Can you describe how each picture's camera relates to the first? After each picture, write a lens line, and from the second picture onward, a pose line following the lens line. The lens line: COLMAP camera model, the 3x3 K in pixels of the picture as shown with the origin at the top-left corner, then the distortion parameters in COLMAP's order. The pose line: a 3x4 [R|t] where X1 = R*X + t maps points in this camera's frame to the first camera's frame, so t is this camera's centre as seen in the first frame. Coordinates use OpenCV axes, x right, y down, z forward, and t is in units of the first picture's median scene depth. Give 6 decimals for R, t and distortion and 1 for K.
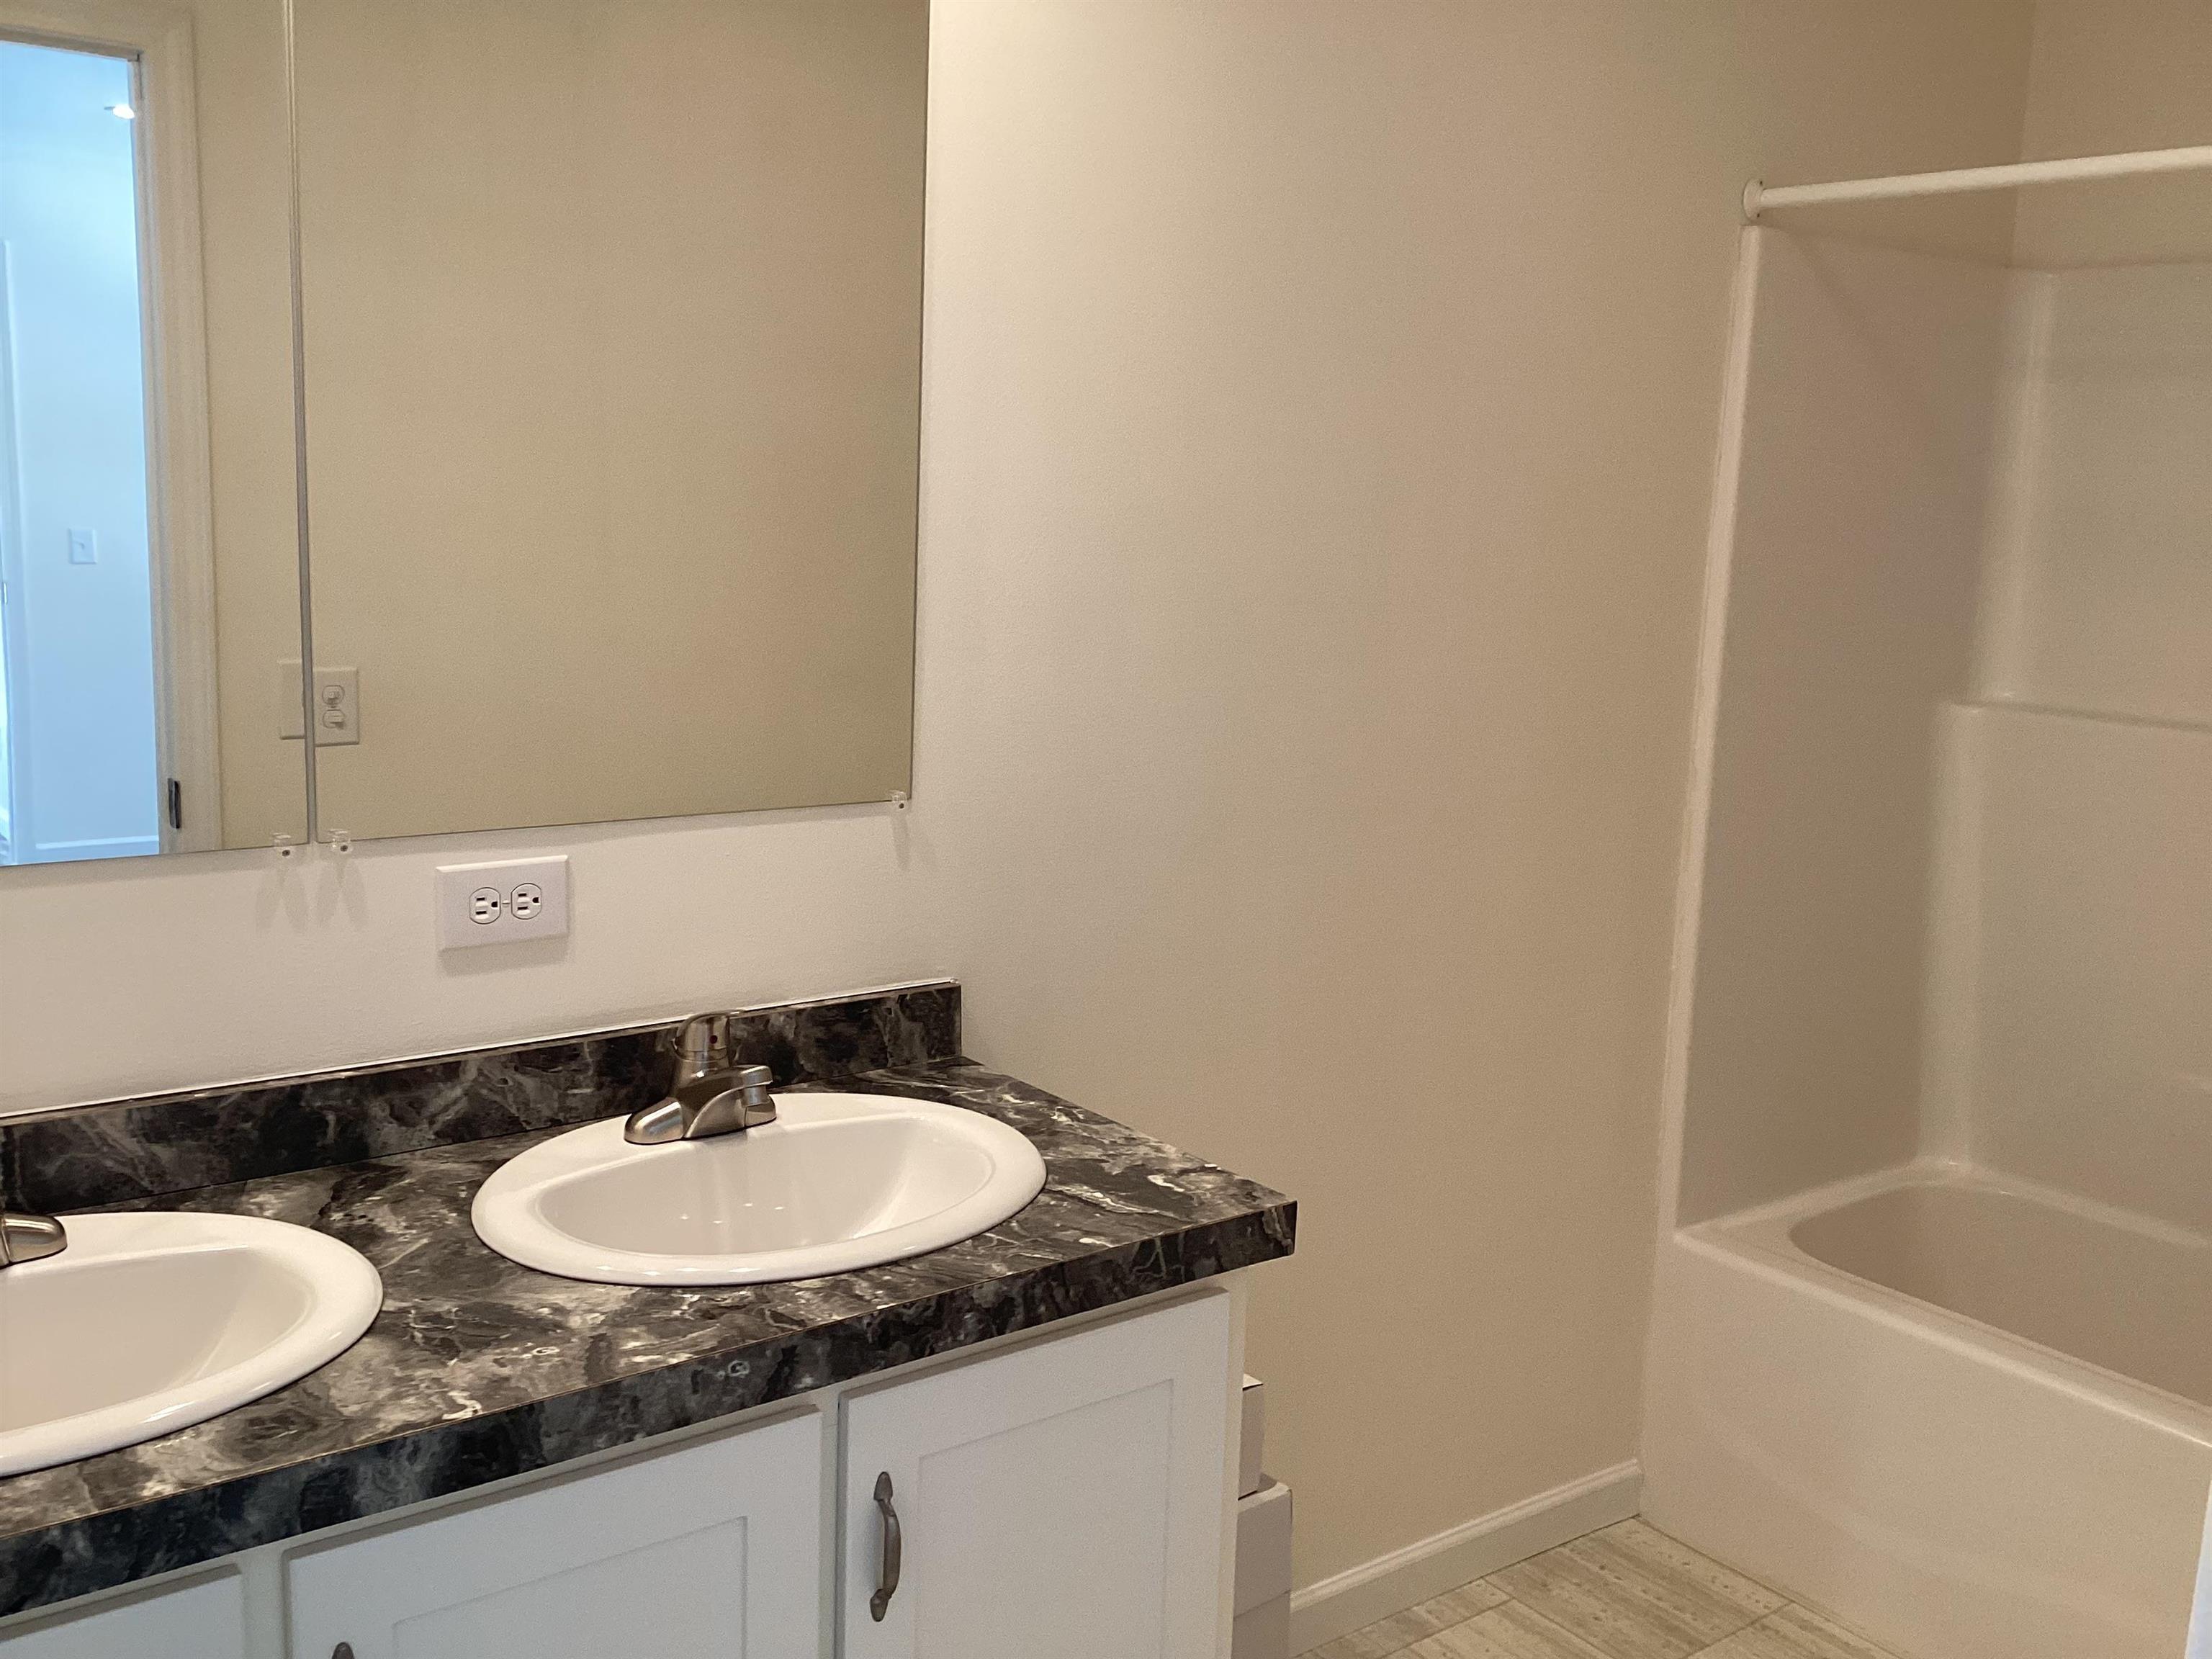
lens RADIAL K [[2003.6, 0, 1137.4], [0, 2003.6, 804.4], [0, 0, 1]] dist [0.128597, -0.238302]
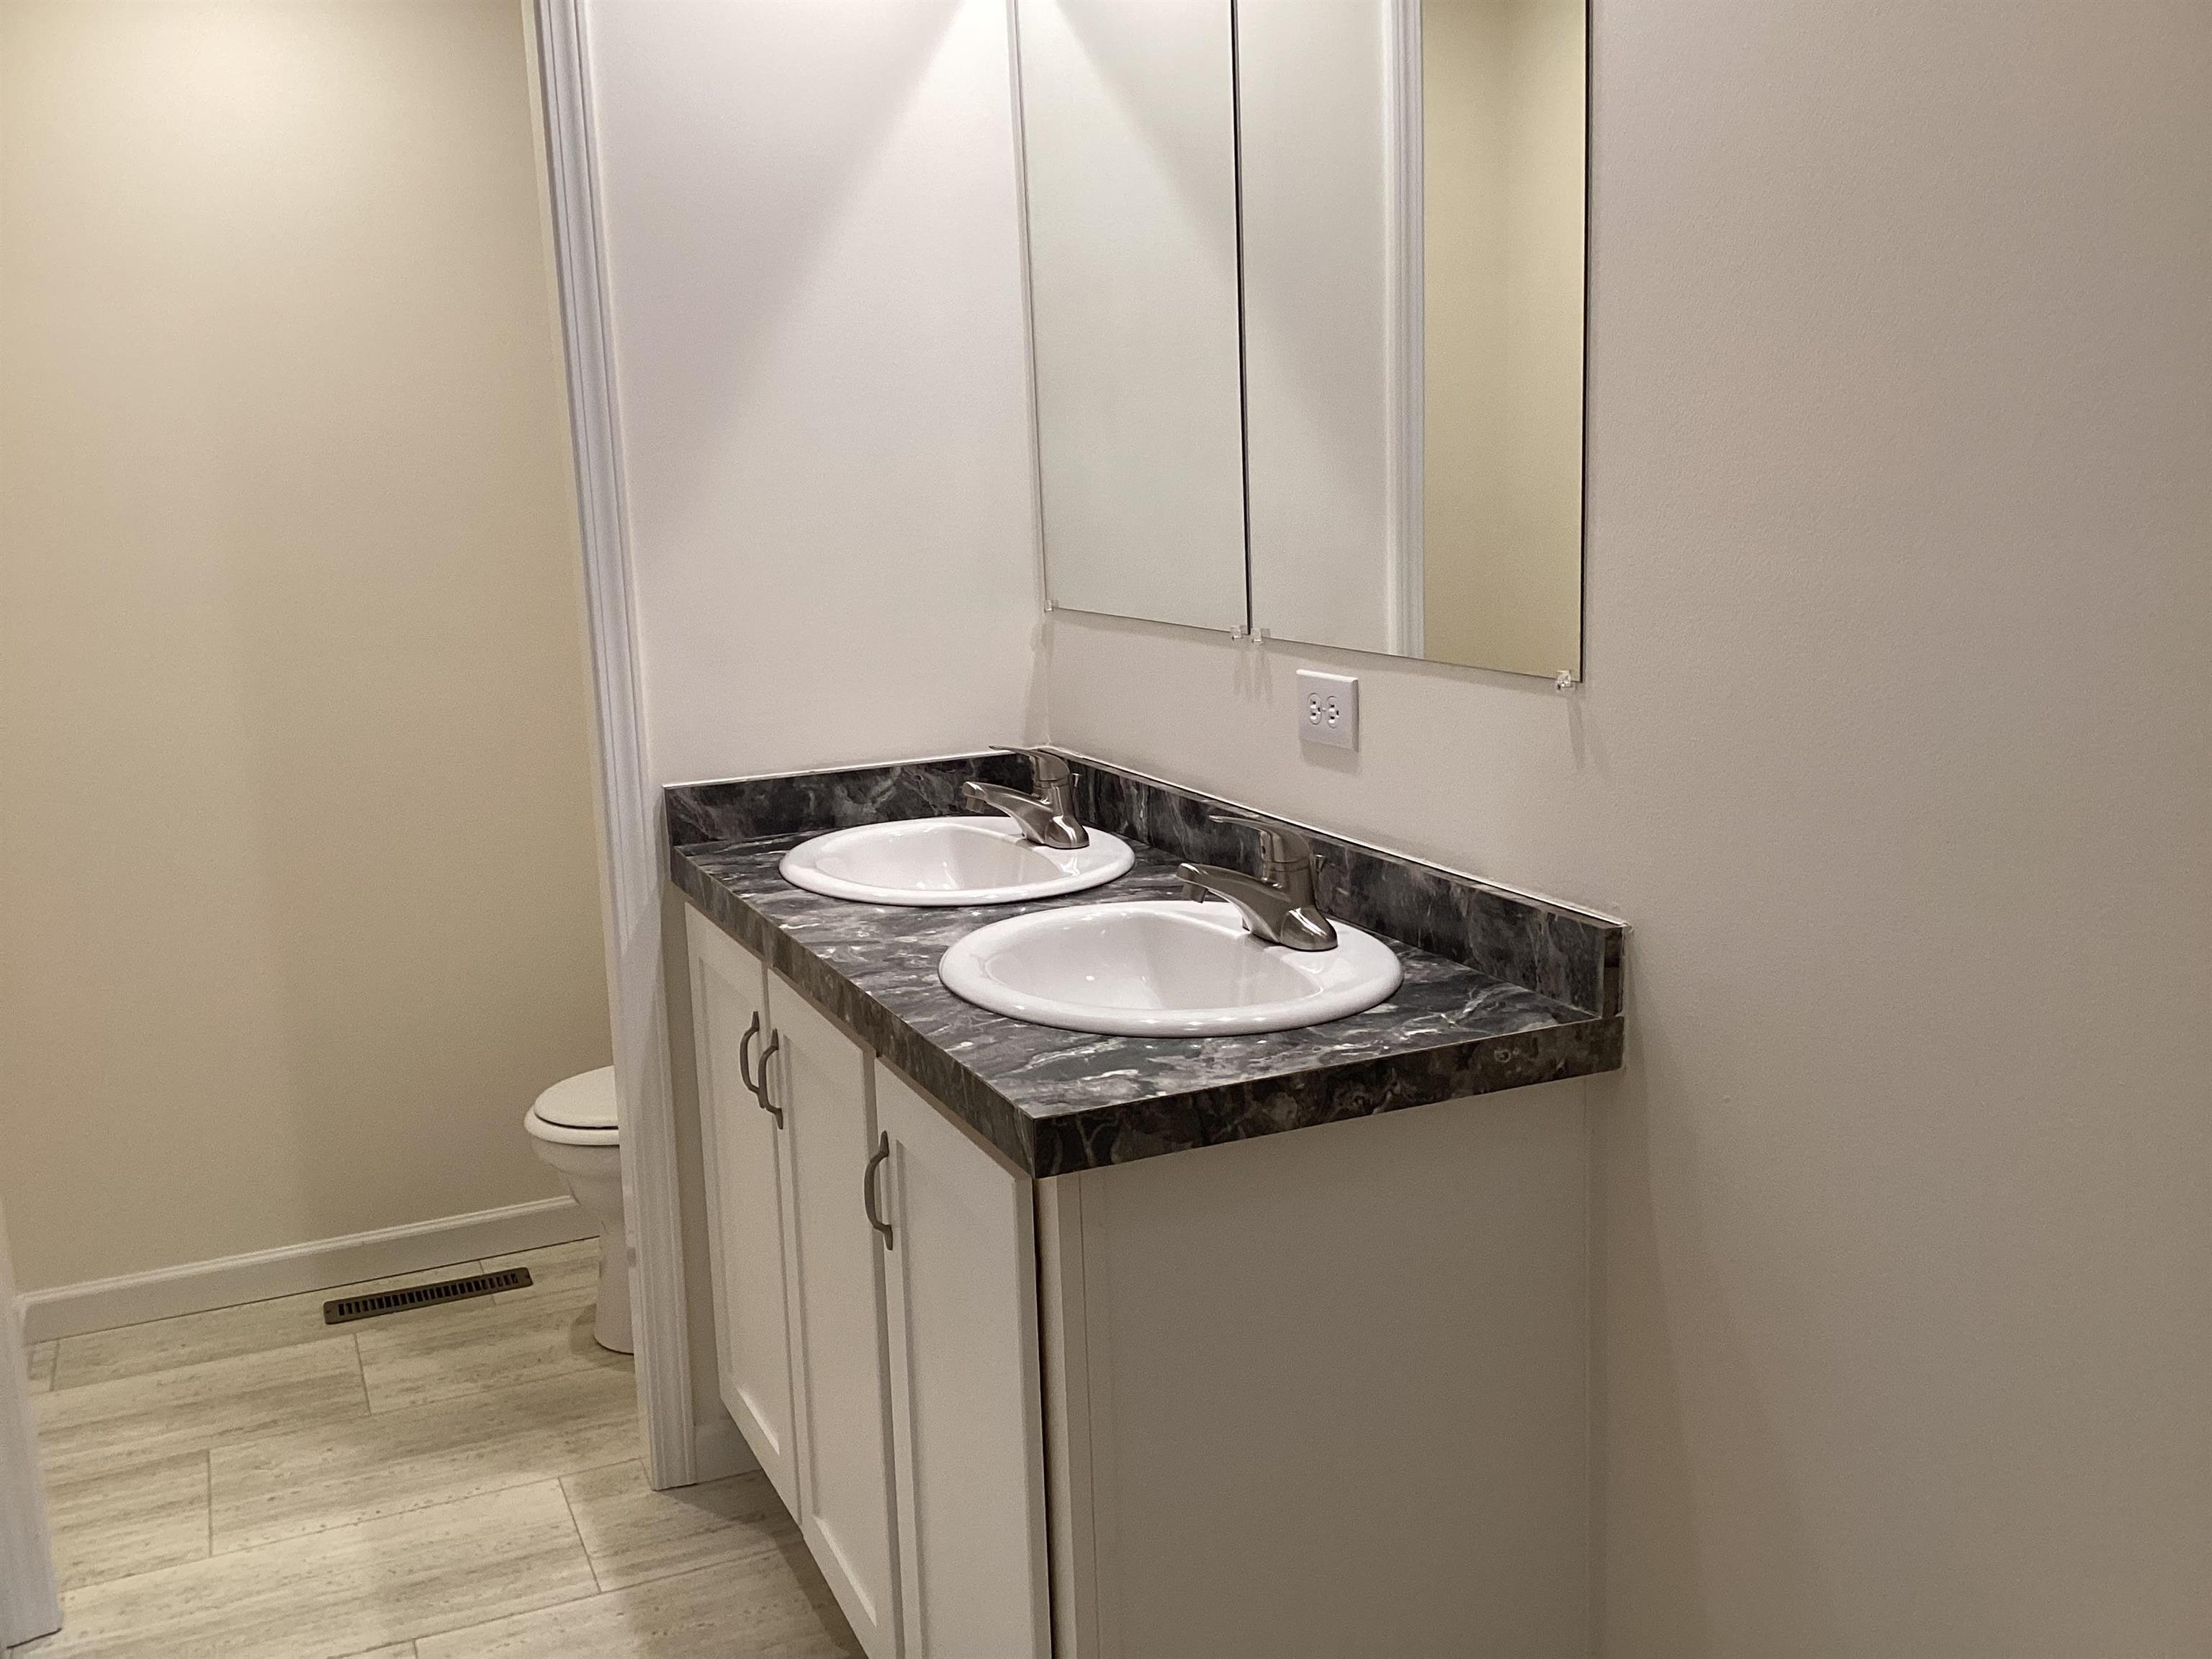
lens RADIAL K [[2003.6, 0, 1137.4], [0, 2003.6, 804.4], [0, 0, 1]] dist [0.128597, -0.238302]
pose [[-0.229162, 0.136121, -0.963824, 0.800997], [-0.129816, 0.977055, 0.168855, -0.076143], [0.964693, 0.163815, -0.206233, 1.101231]]
